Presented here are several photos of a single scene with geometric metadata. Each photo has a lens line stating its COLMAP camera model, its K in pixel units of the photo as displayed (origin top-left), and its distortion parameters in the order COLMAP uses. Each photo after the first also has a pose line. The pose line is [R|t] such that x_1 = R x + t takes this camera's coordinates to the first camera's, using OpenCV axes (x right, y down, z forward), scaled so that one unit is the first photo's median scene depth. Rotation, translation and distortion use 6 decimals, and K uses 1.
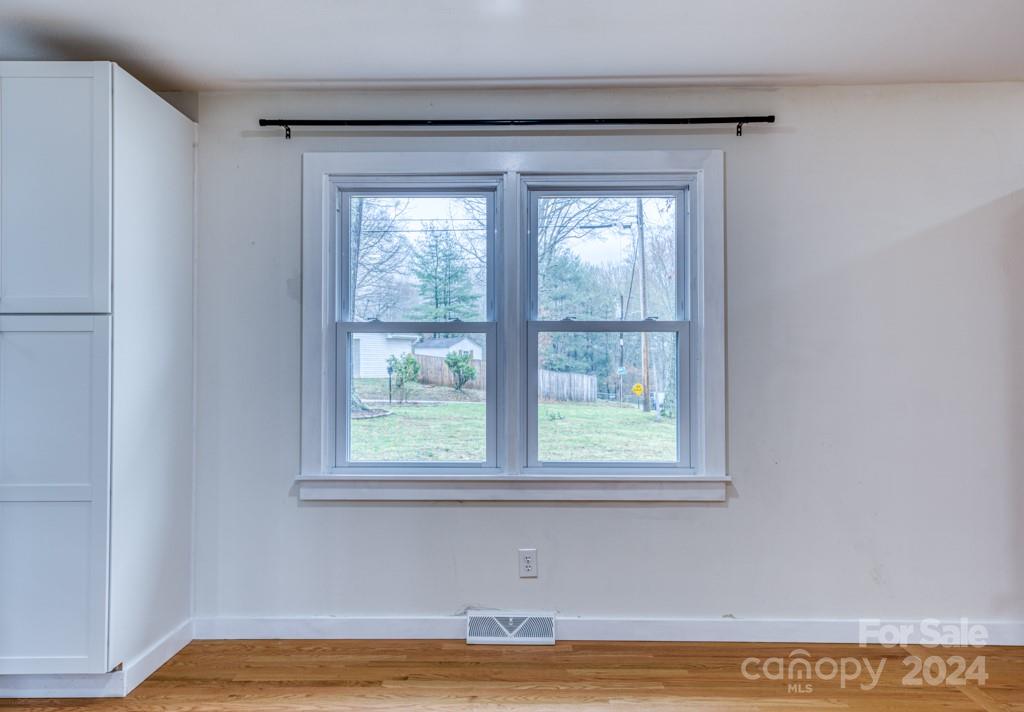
lens RADIAL K [[693.4, 0, 519.4], [0, 693.4, 357.2], [0, 0, 1]] dist [0.018659, 0.005025]
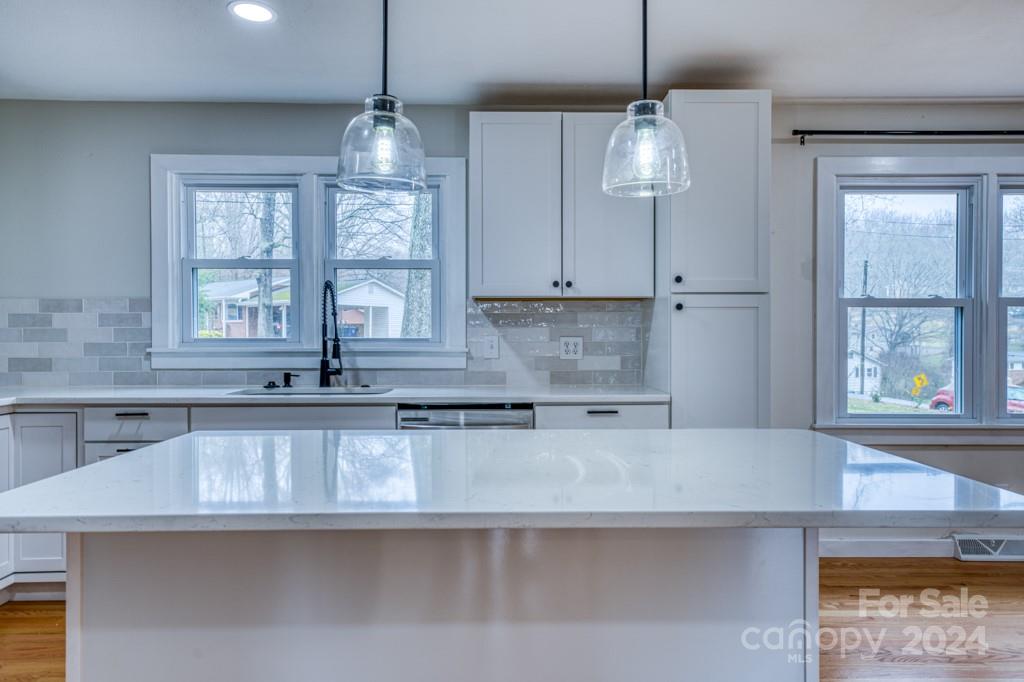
lens RADIAL K [[666.8, 0, 507.8], [0, 666.8, 341.8], [0, 0, 1]] dist [0.023674, -0.003525]
pose [[0.999496, 0.001498, 0.031723, -0.889823], [-0.002343, 0.999643, 0.026613, -0.004496], [-0.031671, -0.026674, 0.999142, -0.152236]]
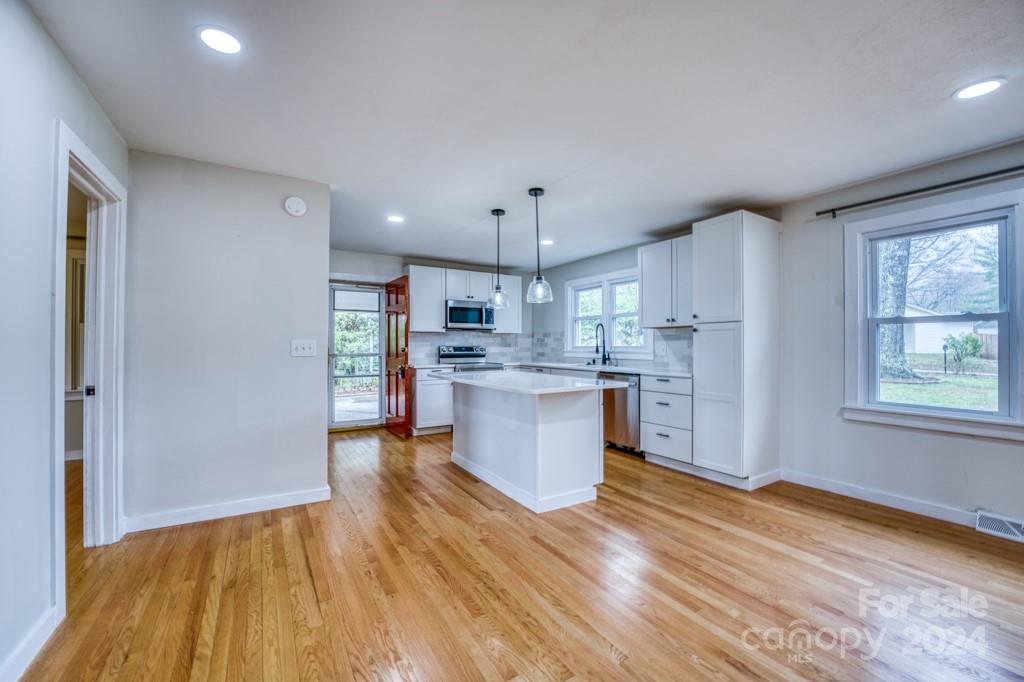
lens RADIAL K [[415.9, 0, 505.5], [0, 415.9, 343.3], [0, 0, 1]] dist [-0.029873, 0.003839]
pose [[0.520689, -0.002554, -0.853743, 0.128077], [0.012269, 0.999915, 0.004492, -0.004412], [0.853658, -0.012813, 0.520676, -0.288832]]
